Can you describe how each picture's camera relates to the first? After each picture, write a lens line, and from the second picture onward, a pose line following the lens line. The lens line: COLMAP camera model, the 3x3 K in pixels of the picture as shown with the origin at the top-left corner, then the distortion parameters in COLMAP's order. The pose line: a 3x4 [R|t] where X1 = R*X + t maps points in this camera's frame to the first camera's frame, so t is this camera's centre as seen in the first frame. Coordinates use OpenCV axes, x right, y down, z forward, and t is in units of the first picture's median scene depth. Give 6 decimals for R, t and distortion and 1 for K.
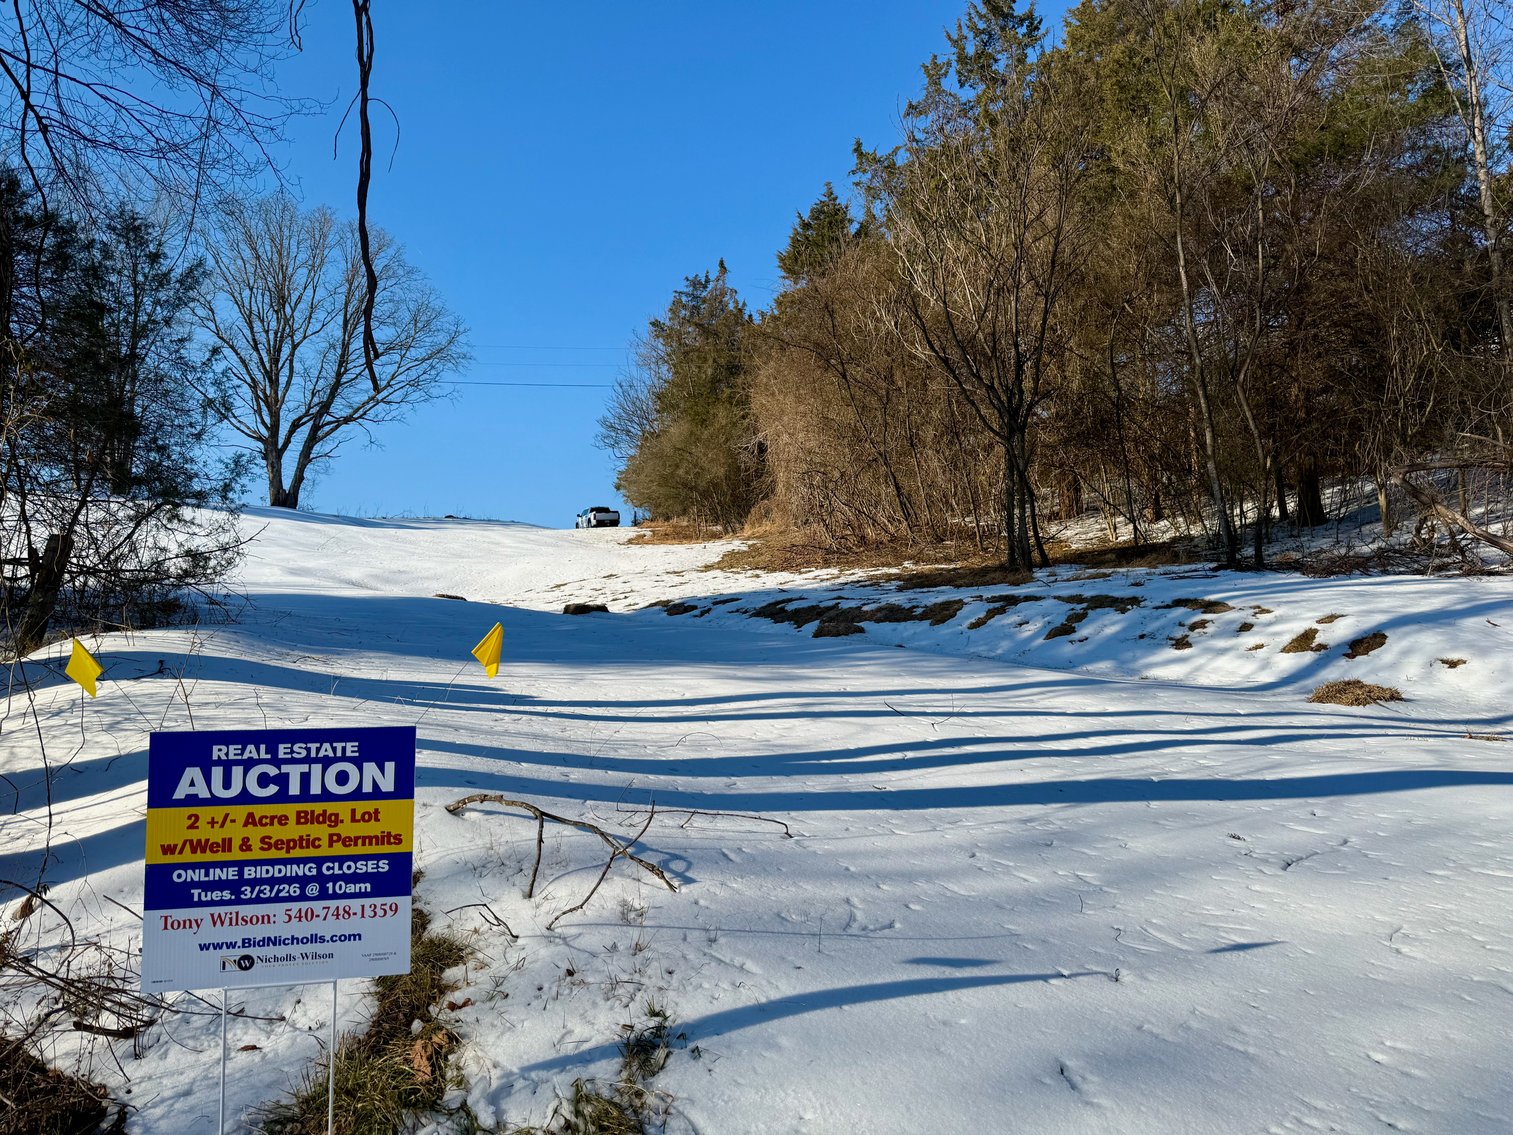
lens RADIAL K [[1056.7, 0, 756.5], [0, 1056.7, 567.5], [0, 0, 1]] dist [0.117288, -0.177922]
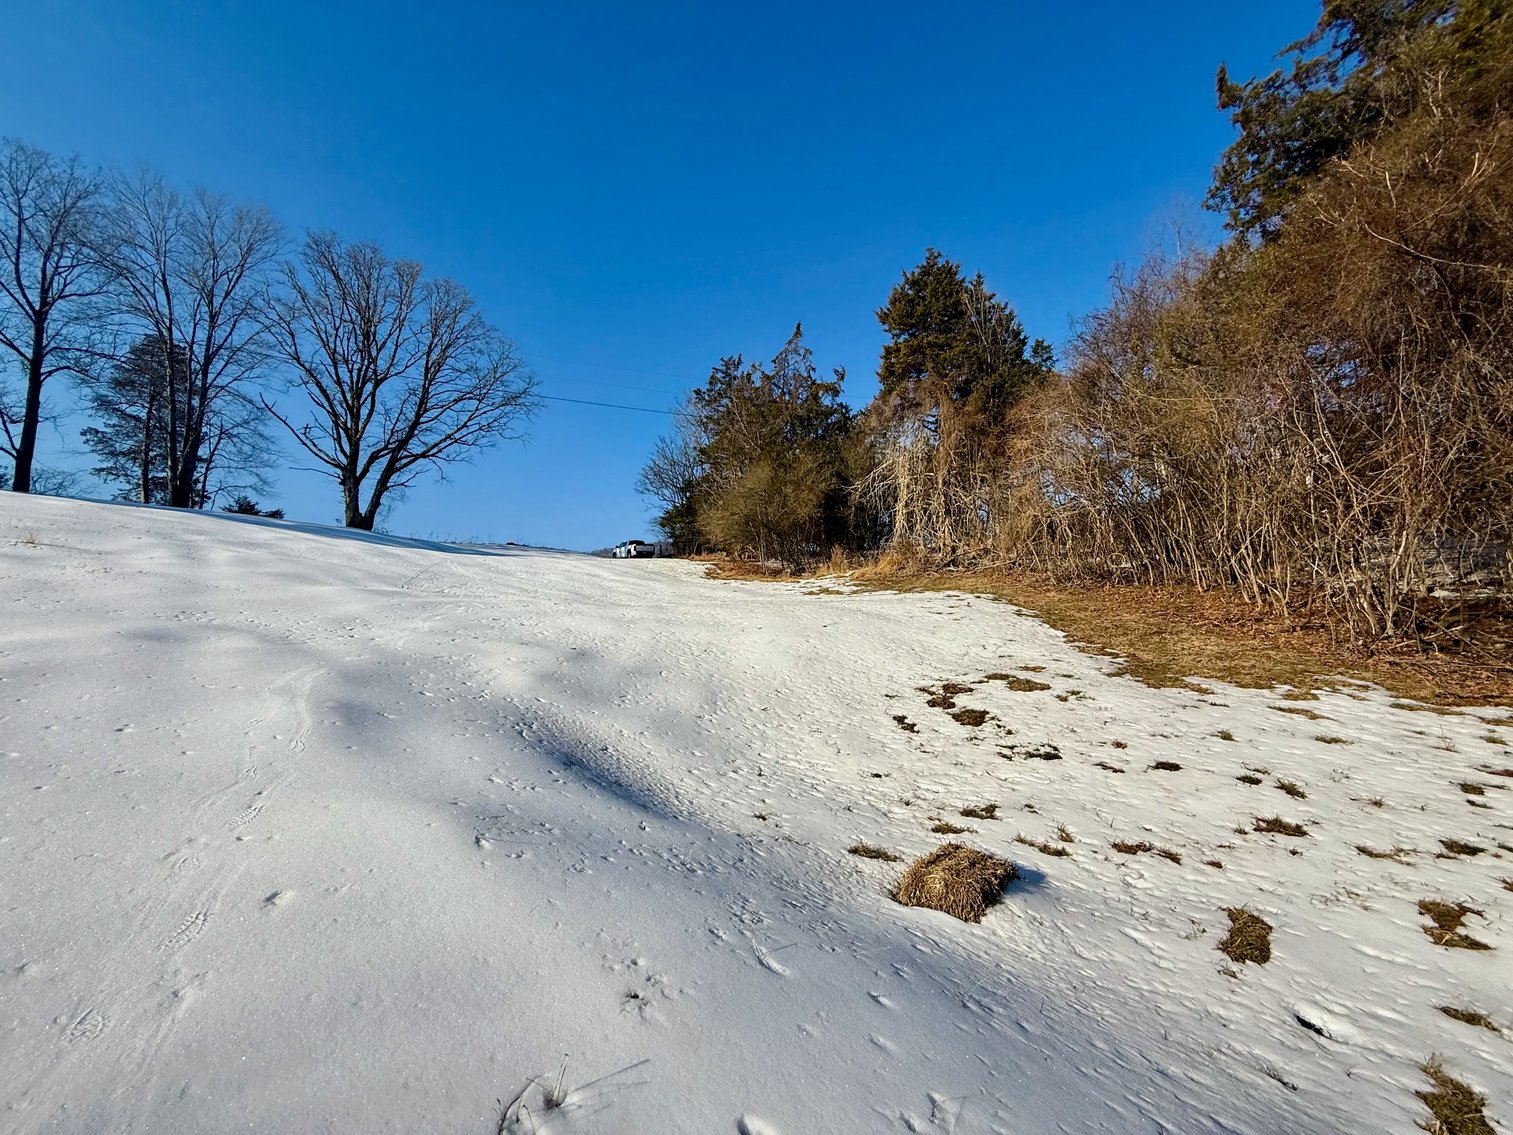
lens RADIAL K [[599.8, 0, 754.7], [0, 599.8, 567.0], [0, 0, 1]] dist [0.000744, -0.000028]
pose [[0.985498, 0.034385, 0.166164, -0.141958], [-0.030955, 0.999252, -0.023191, -0.016361], [-0.166838, 0.017711, 0.985825, 0.327712]]
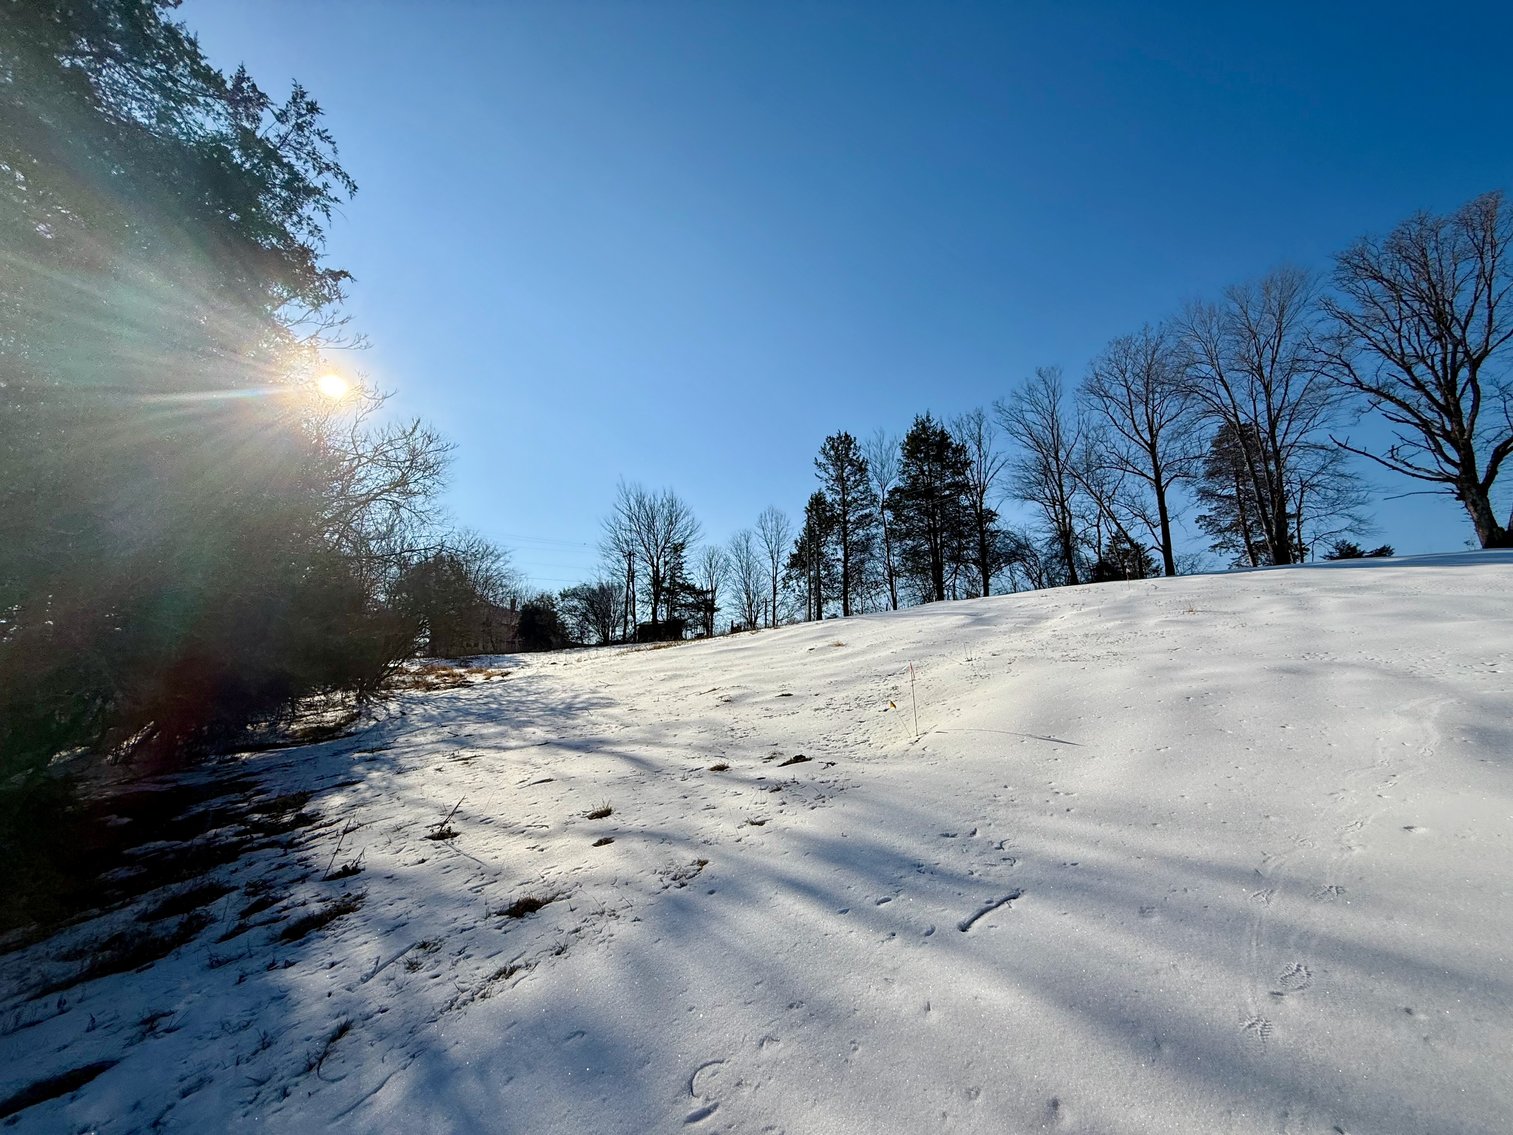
lens RADIAL K [[599.8, 0, 754.7], [0, 599.8, 567.0], [0, 0, 1]] dist [0.000744, -0.000028]
pose [[0.234870, -0.163133, -0.958240, -0.124923], [0.075699, 0.985892, -0.149286, -0.015587], [0.969075, -0.037475, 0.243906, 0.303379]]
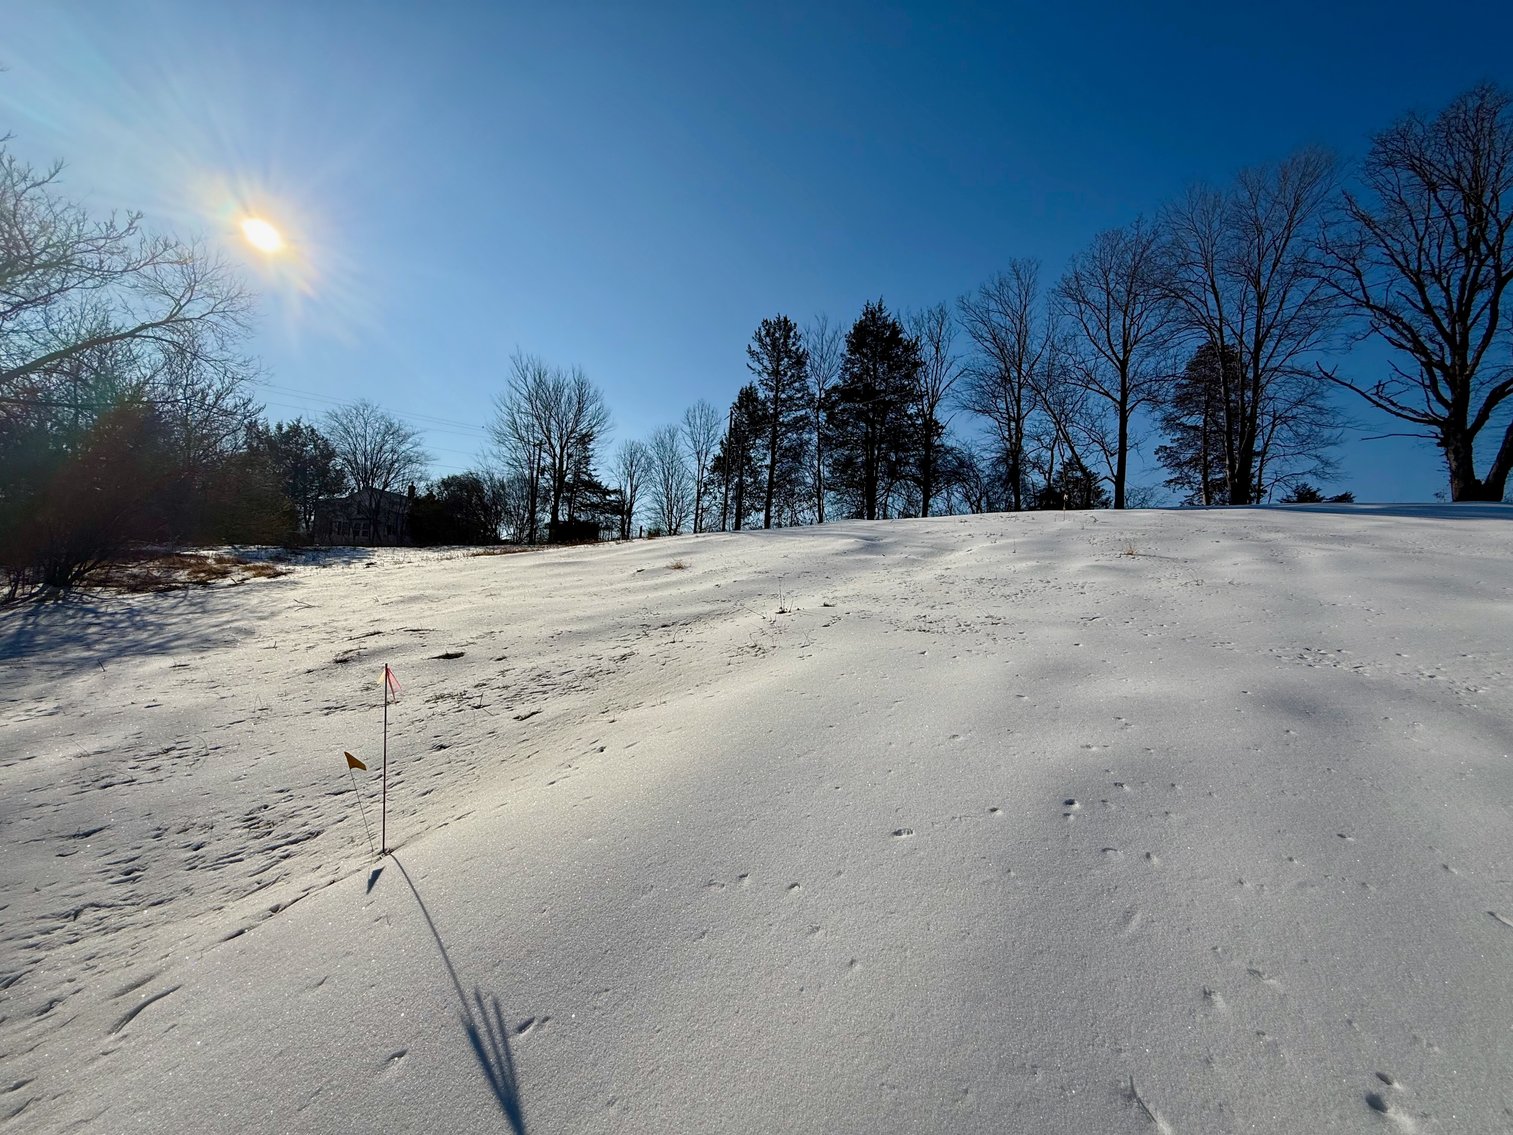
lens RADIAL K [[608.0, 0, 748.0], [0, 608.0, 571.1], [0, 0, 1]] dist [0.001138, -0.000097]
pose [[0.298114, 0.006311, -0.954509, -0.176399], [0.012727, 0.999863, 0.010585, -0.019030], [0.954445, -0.015303, 0.297993, 0.365969]]
